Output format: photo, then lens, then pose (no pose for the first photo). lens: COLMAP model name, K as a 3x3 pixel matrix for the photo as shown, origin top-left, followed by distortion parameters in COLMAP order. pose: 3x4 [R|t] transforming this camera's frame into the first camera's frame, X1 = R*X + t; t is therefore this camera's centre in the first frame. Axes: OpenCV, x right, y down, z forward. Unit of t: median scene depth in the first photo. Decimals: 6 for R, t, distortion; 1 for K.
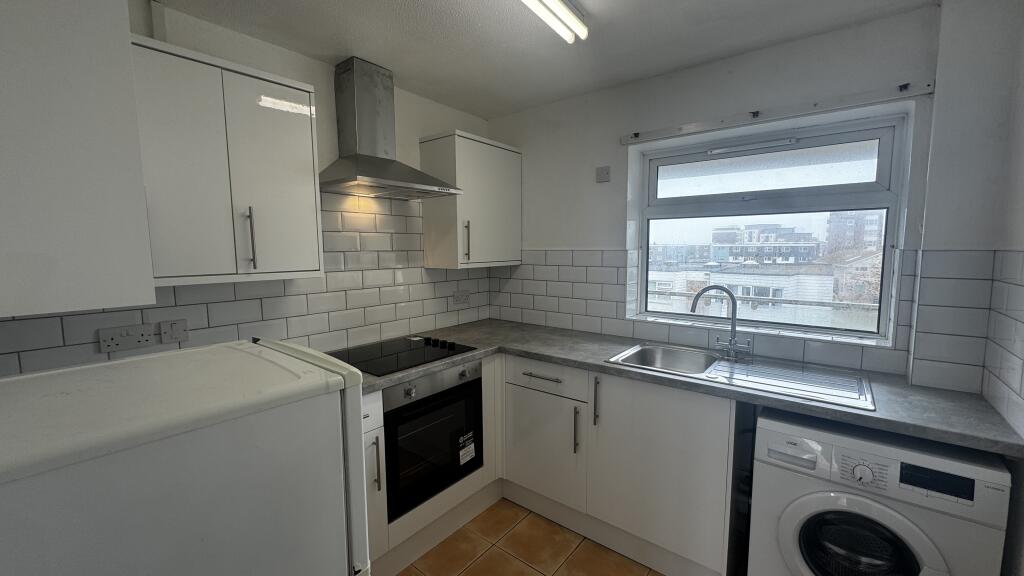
lens RADIAL K [[405.2, 0, 506.6], [0, 405.2, 287.7], [0, 0, 1]] dist [-0.002551, -0.000409]
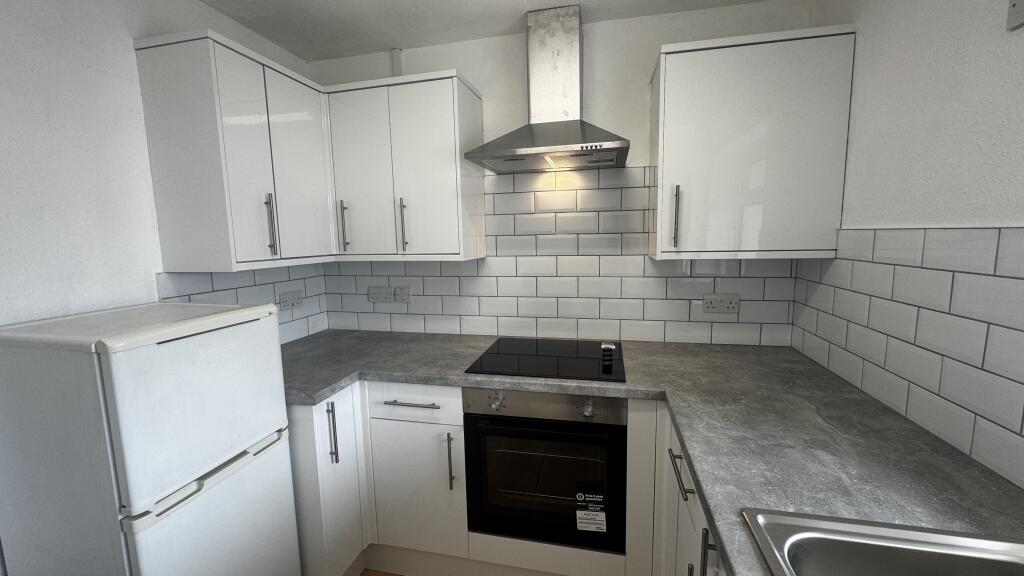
lens RADIAL K [[405.2, 0, 512.5], [0, 405.2, 287.2], [0, 0, 1]] dist [-0.002551, -0.000409]
pose [[0.448410, 0.115449, -0.886341, 0.412182], [-0.070276, 0.993107, 0.093803, -0.052666], [0.891061, 0.020227, 0.453432, 0.532096]]
